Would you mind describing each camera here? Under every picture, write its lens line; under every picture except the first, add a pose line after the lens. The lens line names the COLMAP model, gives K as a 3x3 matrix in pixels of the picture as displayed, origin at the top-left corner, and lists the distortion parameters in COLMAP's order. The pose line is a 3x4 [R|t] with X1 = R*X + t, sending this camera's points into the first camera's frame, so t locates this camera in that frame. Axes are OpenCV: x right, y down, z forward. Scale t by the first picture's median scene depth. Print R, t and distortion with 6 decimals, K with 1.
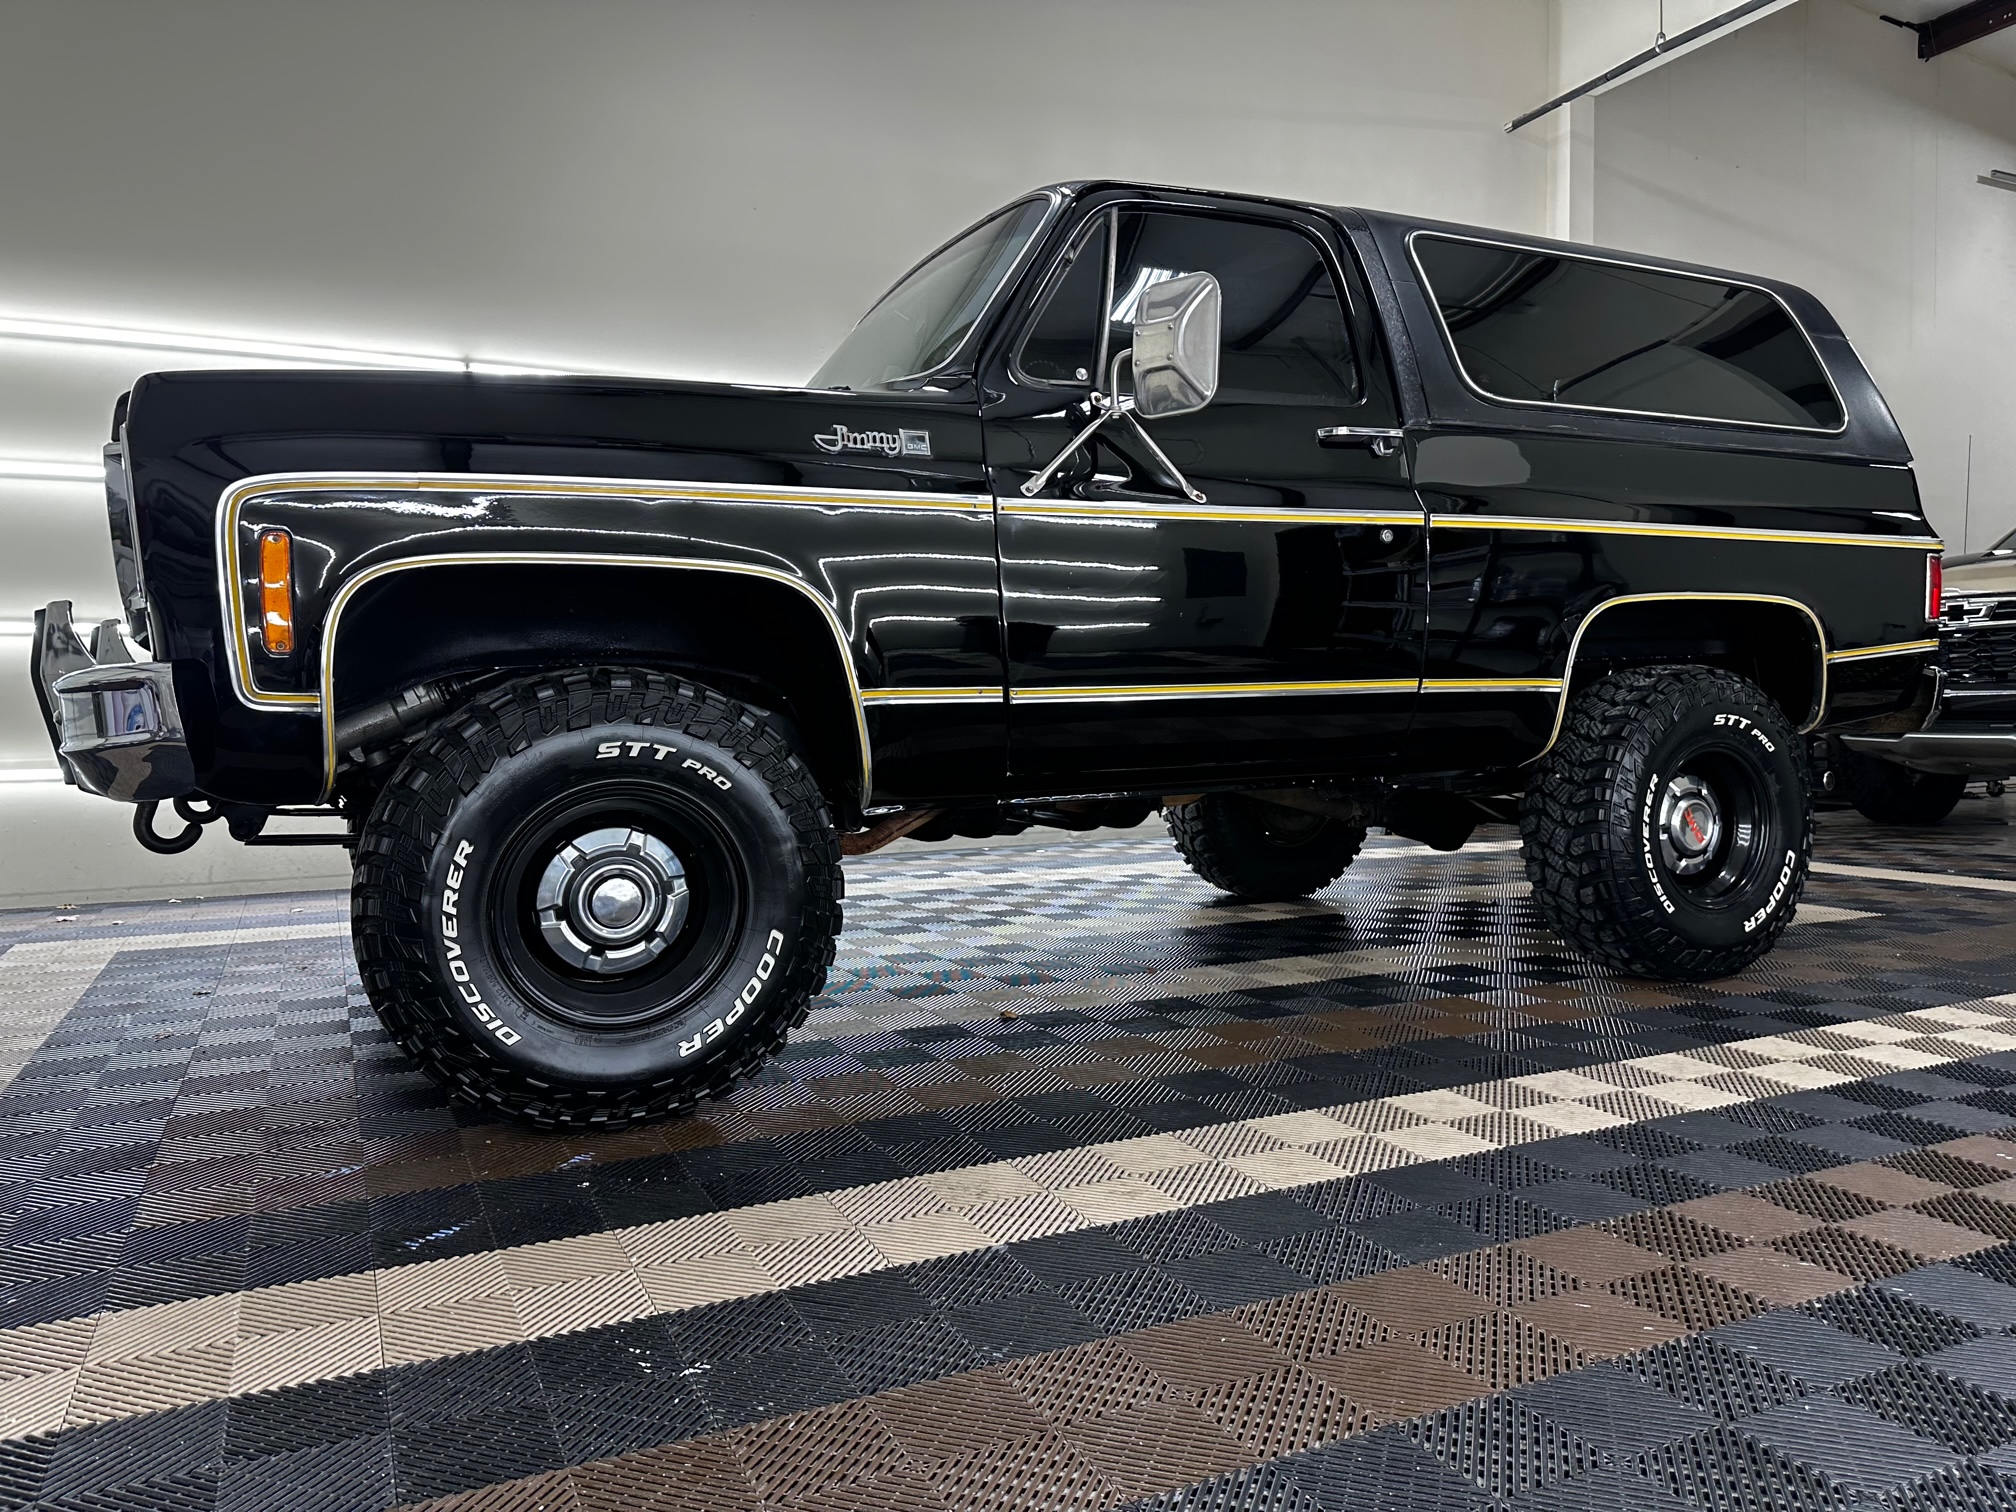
lens RADIAL K [[1424.3, 0, 1015.6], [0, 1424.3, 760.7], [0, 0, 1]] dist [0.038531, -0.033121]
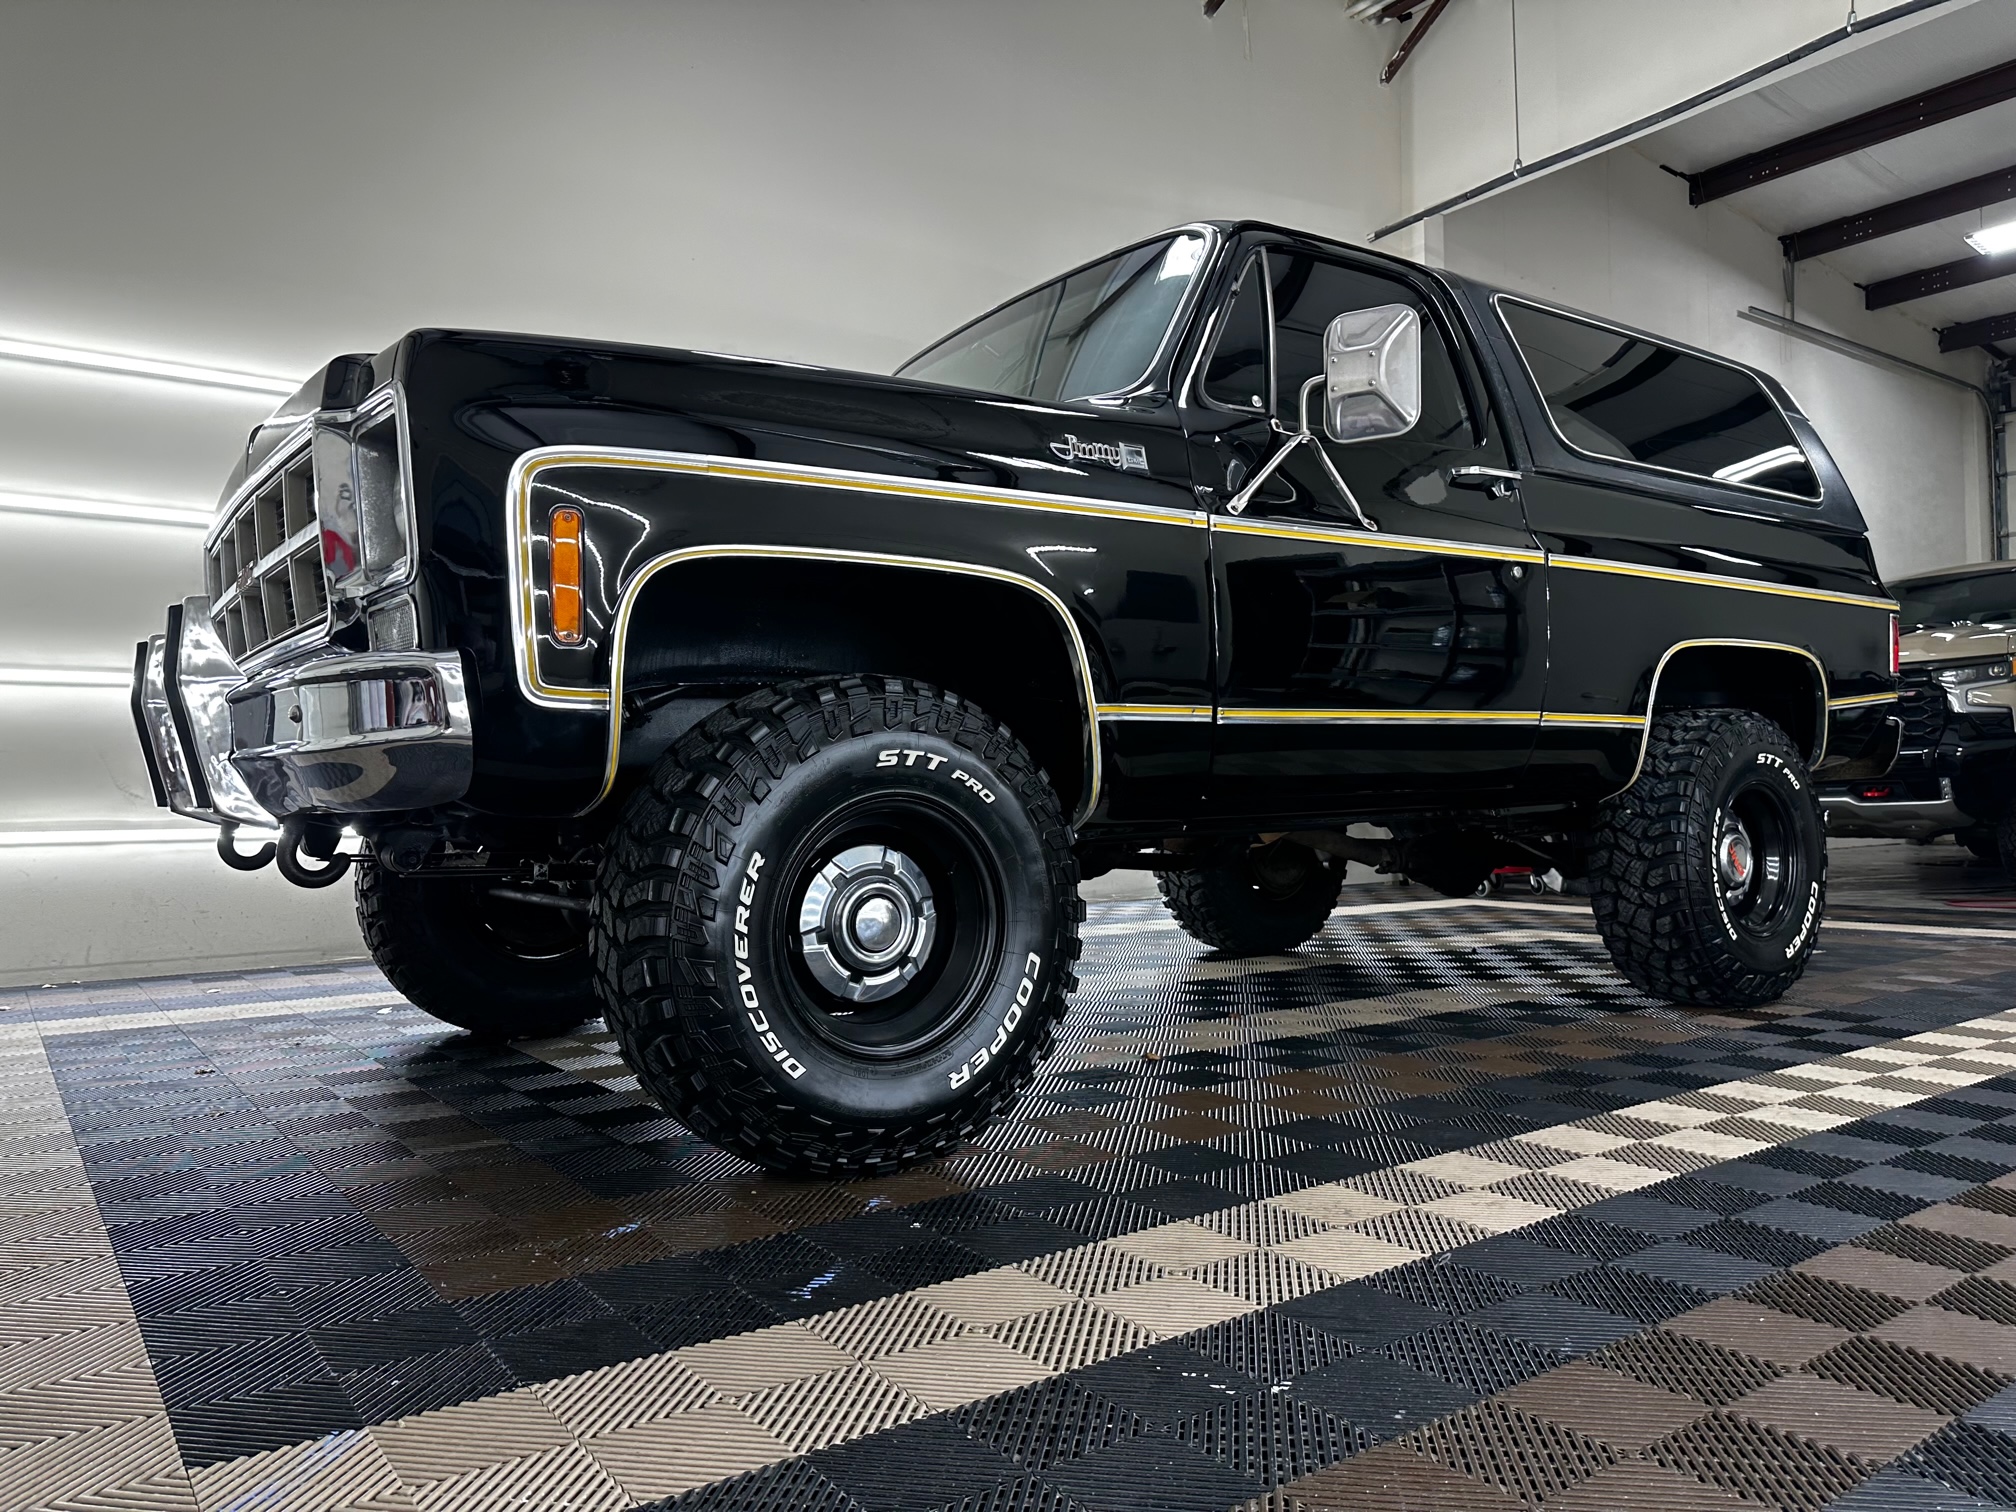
lens RADIAL K [[1424.3, 0, 1014.5], [0, 1424.3, 761.9], [0, 0, 1]] dist [0.038531, -0.033121]
pose [[0.985482, 0.000217, 0.169779, -0.315855], [0.010927, 0.997845, -0.064702, 0.049366], [-0.169427, 0.065618, 0.983356, 0.059618]]
